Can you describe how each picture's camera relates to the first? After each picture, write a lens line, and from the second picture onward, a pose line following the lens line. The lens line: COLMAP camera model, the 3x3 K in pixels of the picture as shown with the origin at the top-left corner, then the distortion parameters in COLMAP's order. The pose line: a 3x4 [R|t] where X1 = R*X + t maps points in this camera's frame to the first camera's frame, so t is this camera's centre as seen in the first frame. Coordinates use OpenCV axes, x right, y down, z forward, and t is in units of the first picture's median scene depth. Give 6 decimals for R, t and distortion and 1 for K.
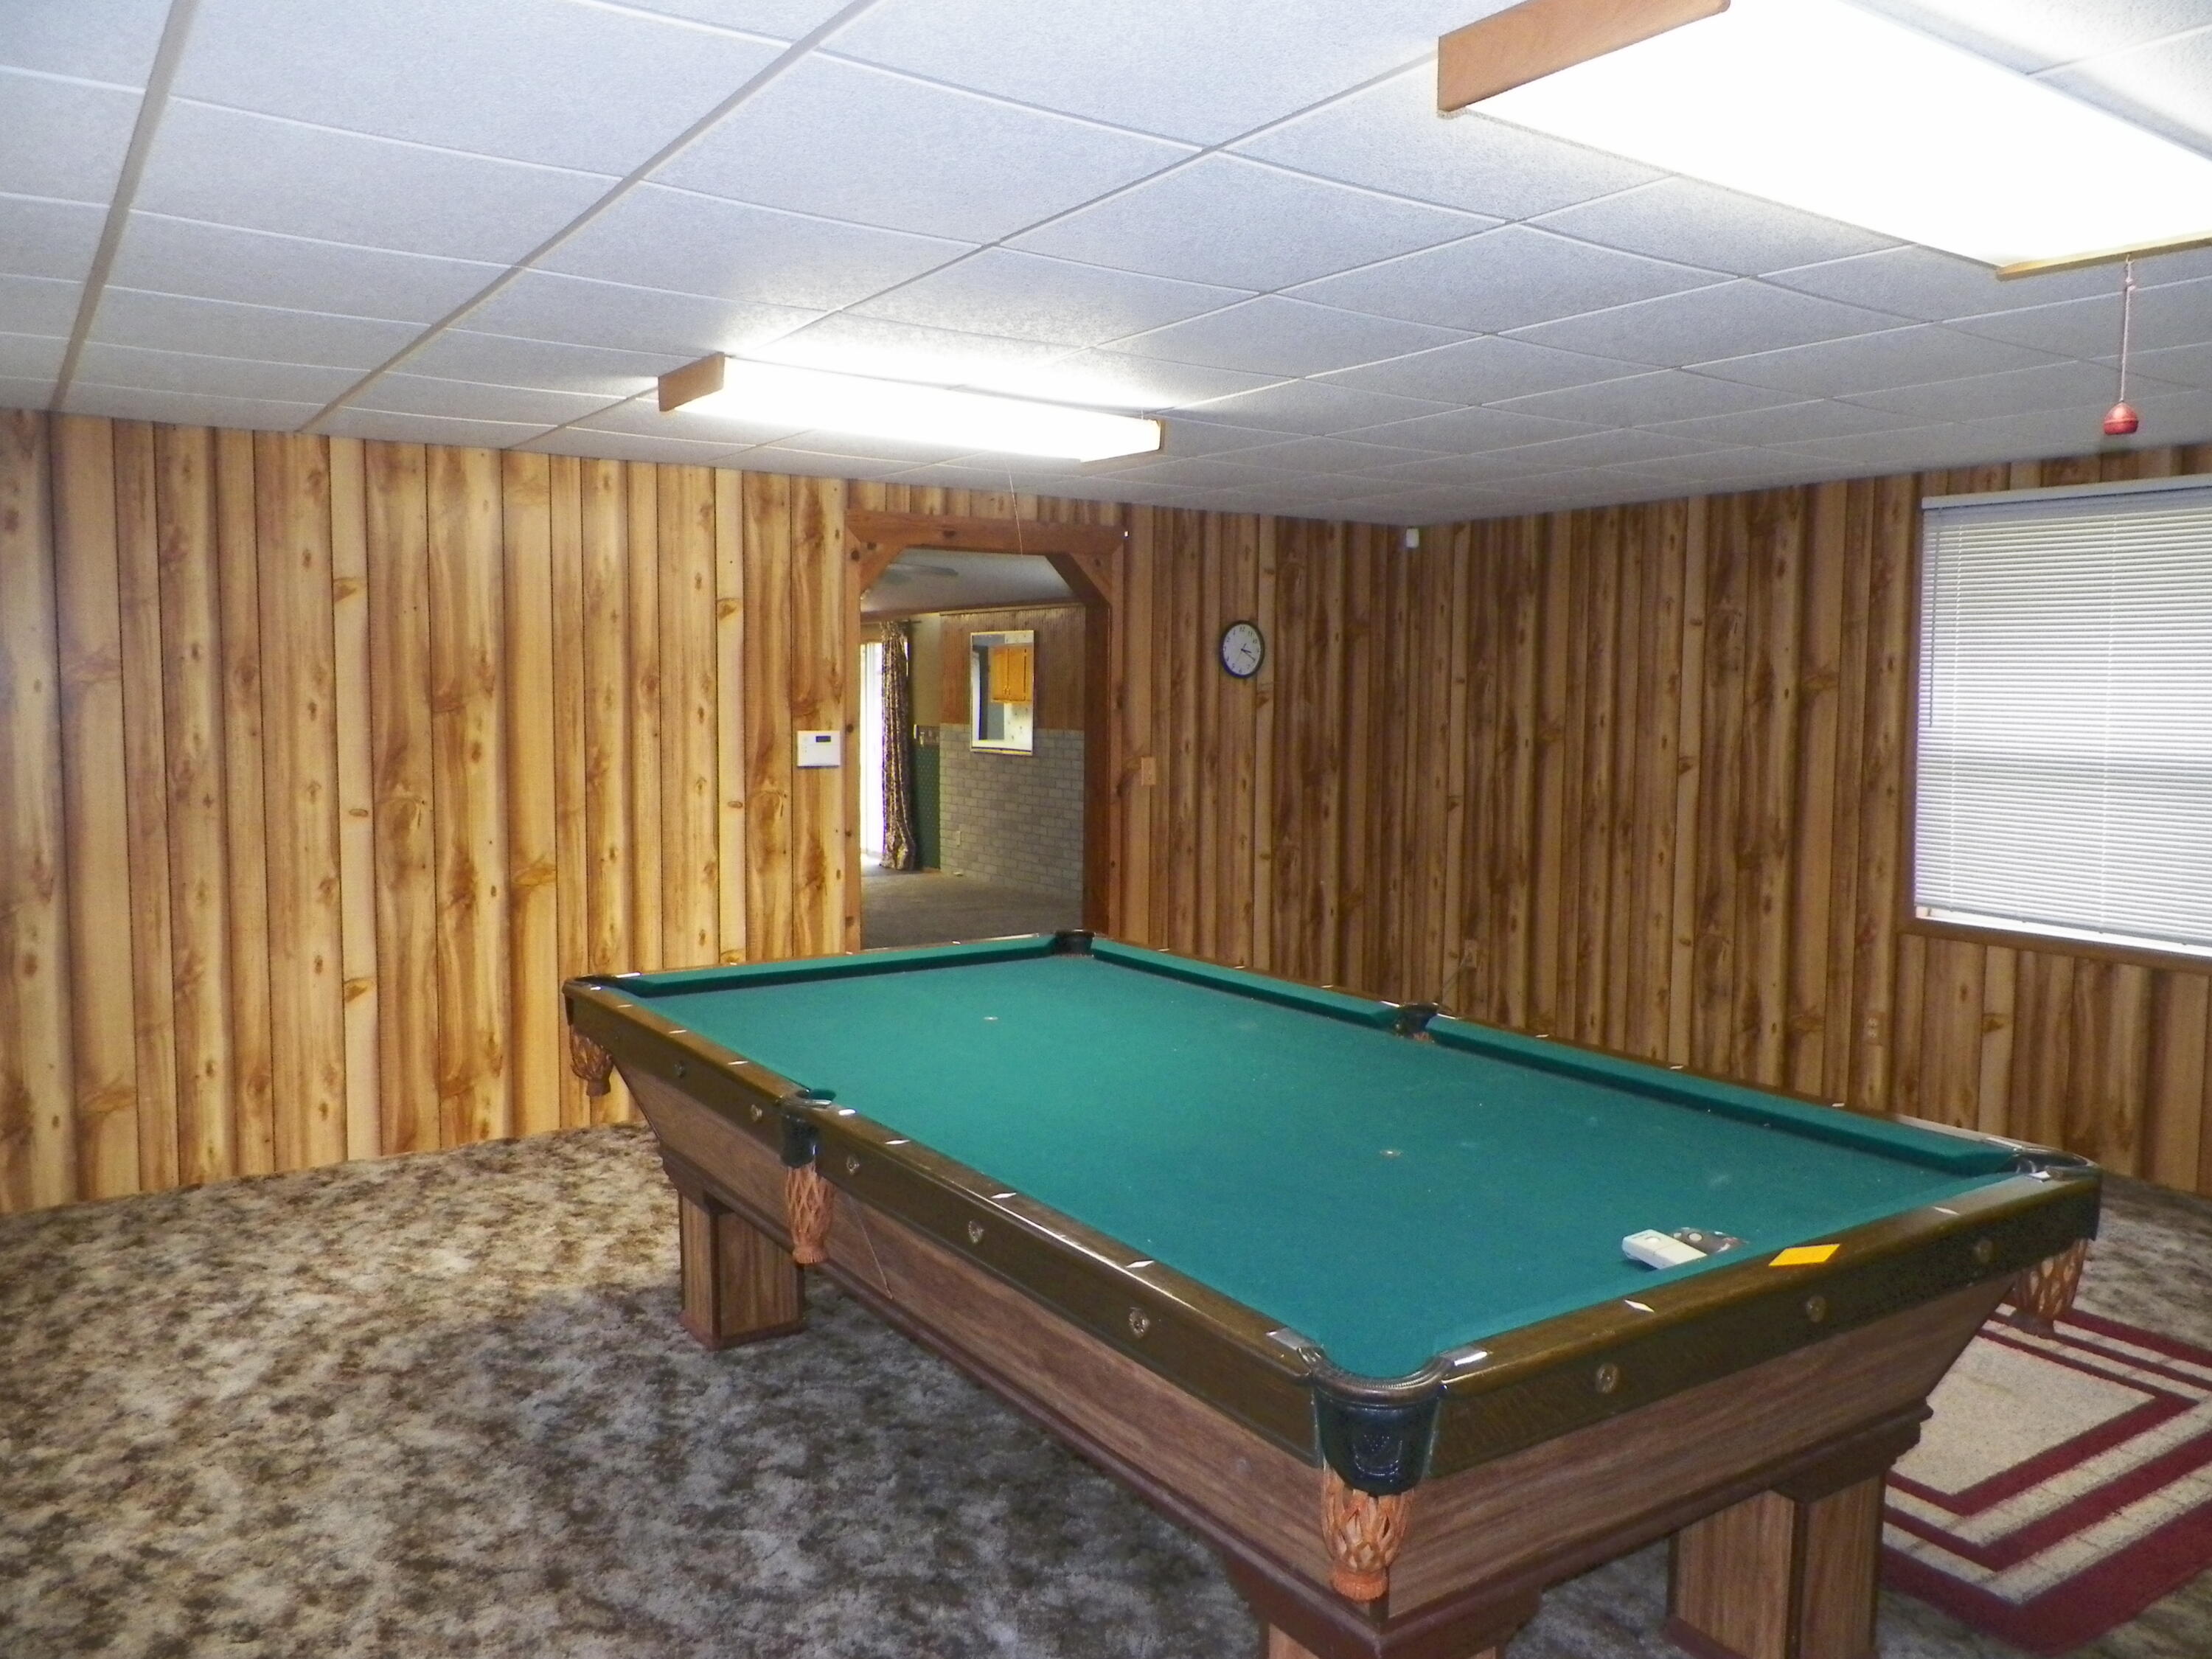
lens RADIAL K [[1650.7, 0, 1107.5], [0, 1650.7, 807.8], [0, 0, 1]] dist [-0.006871, -0.004638]
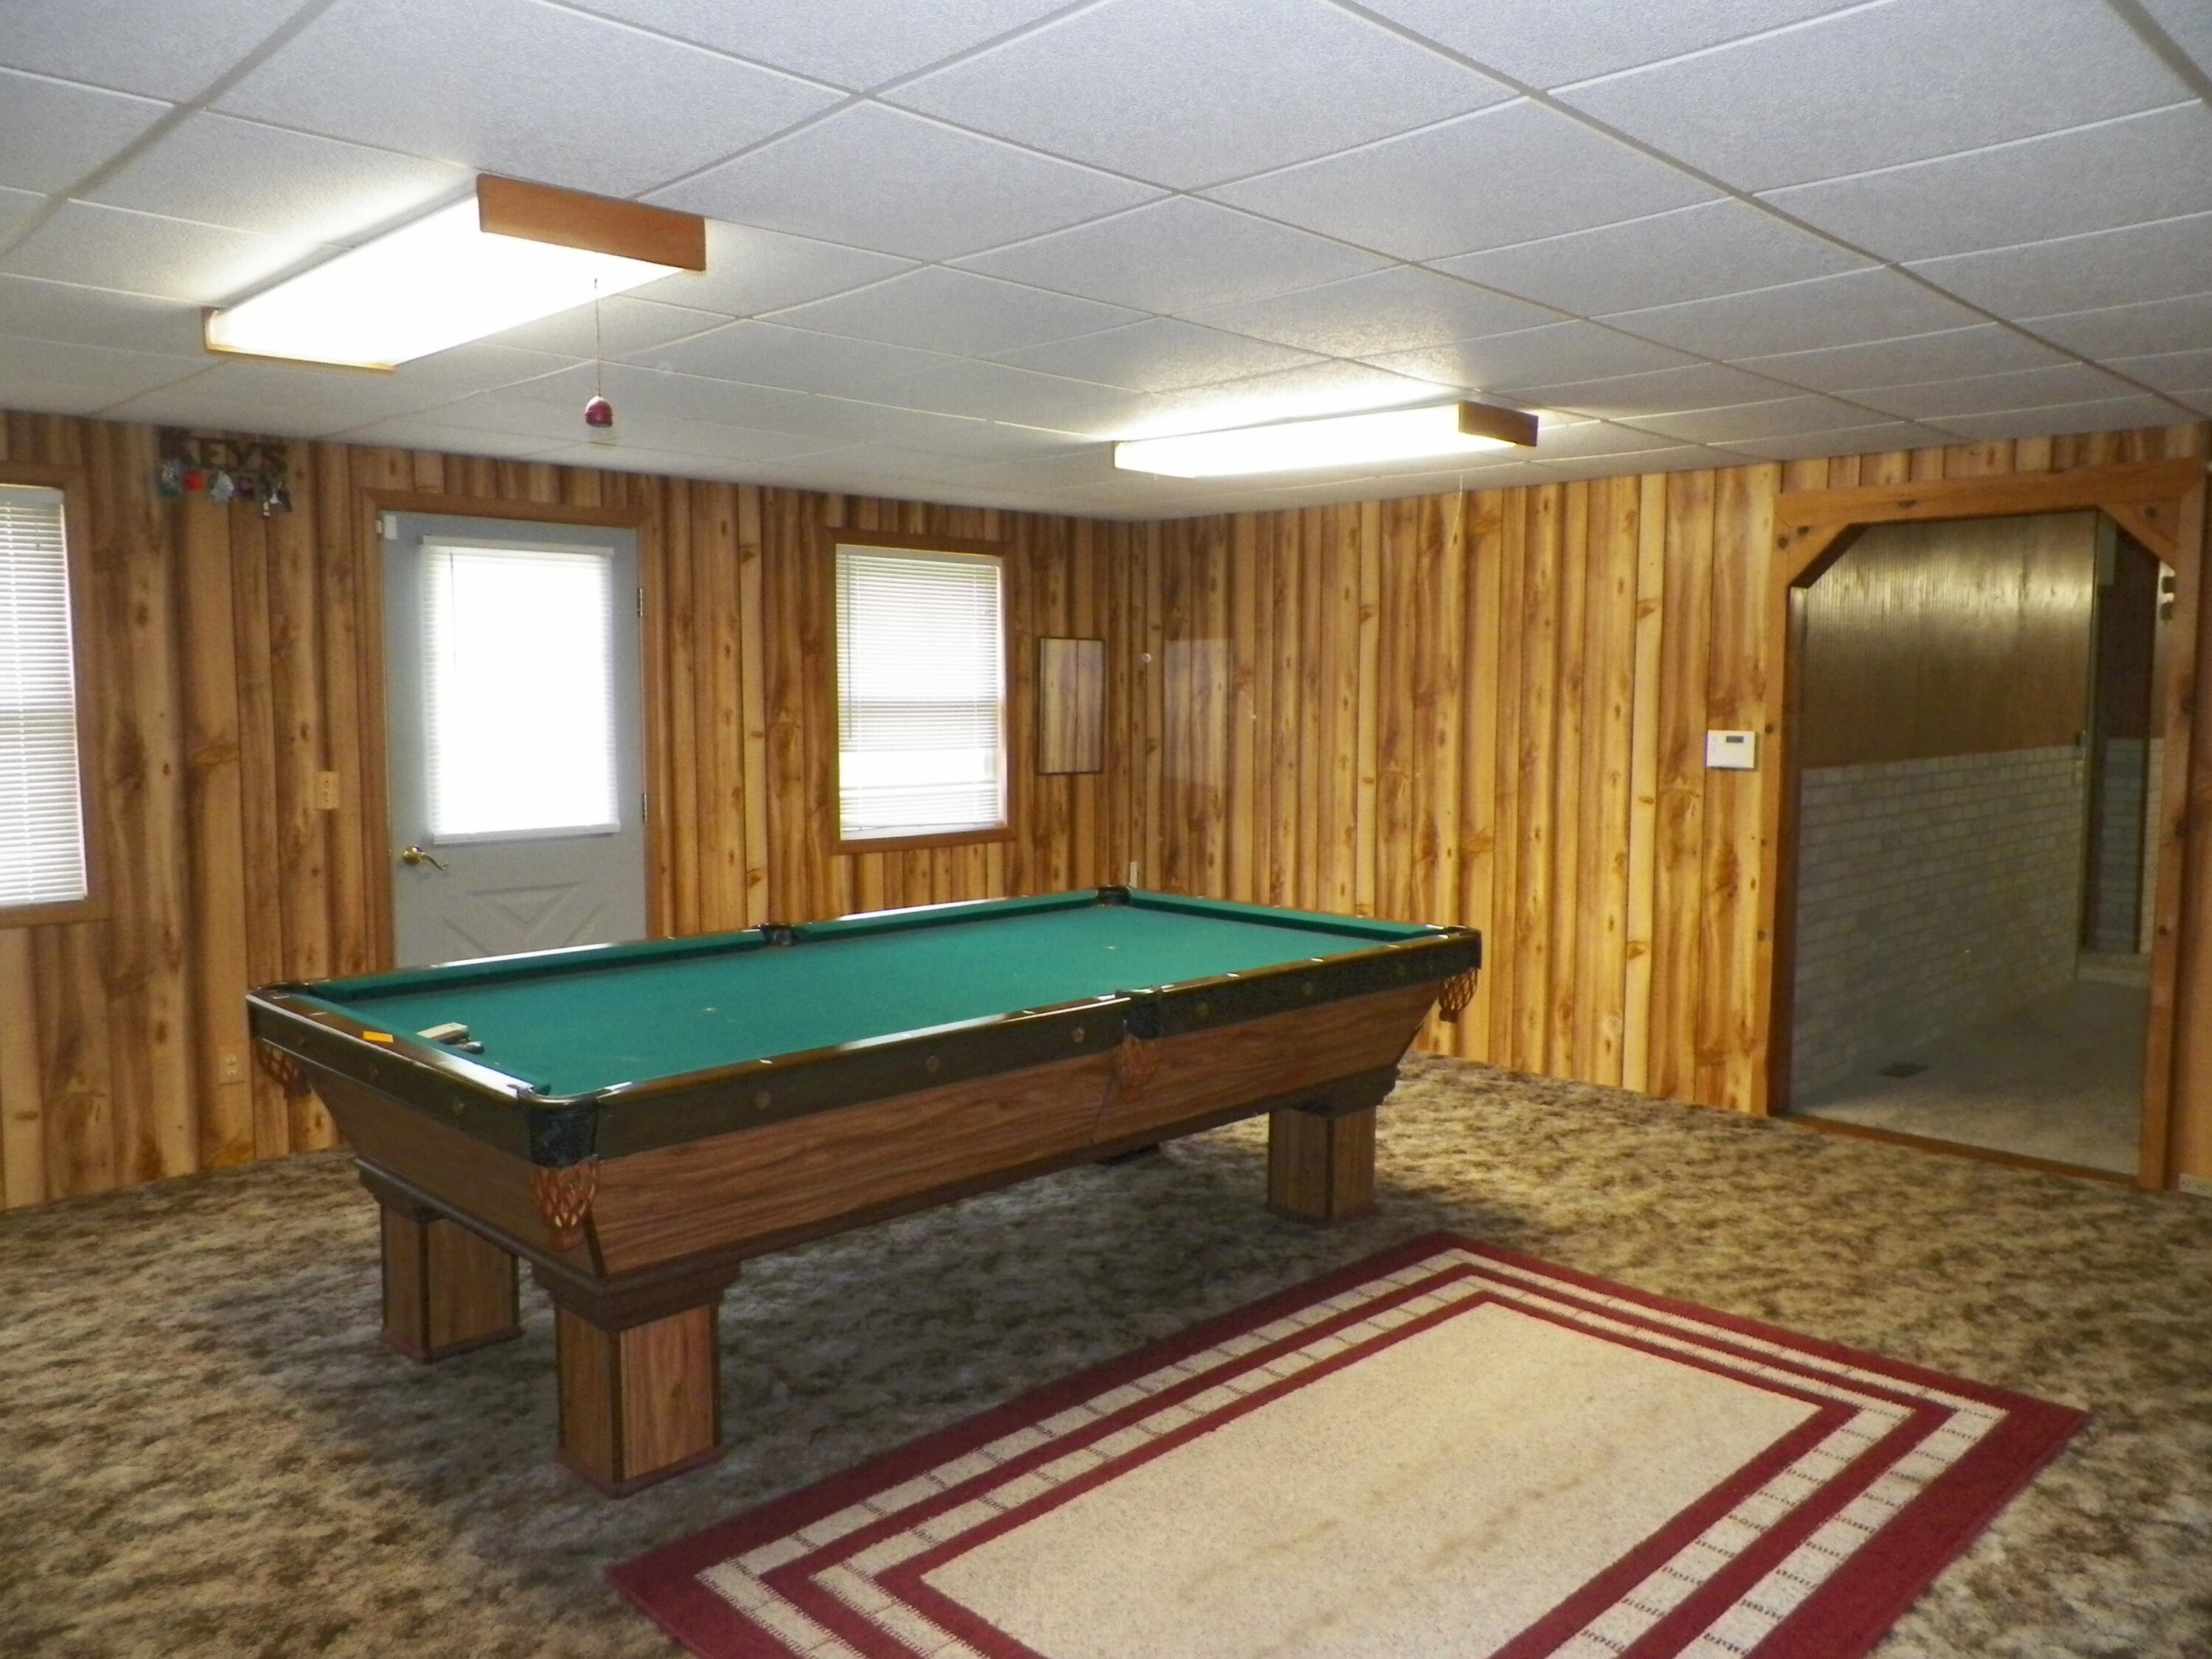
lens RADIAL K [[1650.7, 0, 1107.6], [0, 1650.7, 845.0], [0, 0, 1]] dist [-0.006871, -0.004638]
pose [[0.170544, 0.083424, -0.981812, 0.742306], [-0.077490, 0.994459, 0.071038, -0.021582], [0.982298, 0.063966, 0.176063, 0.500387]]
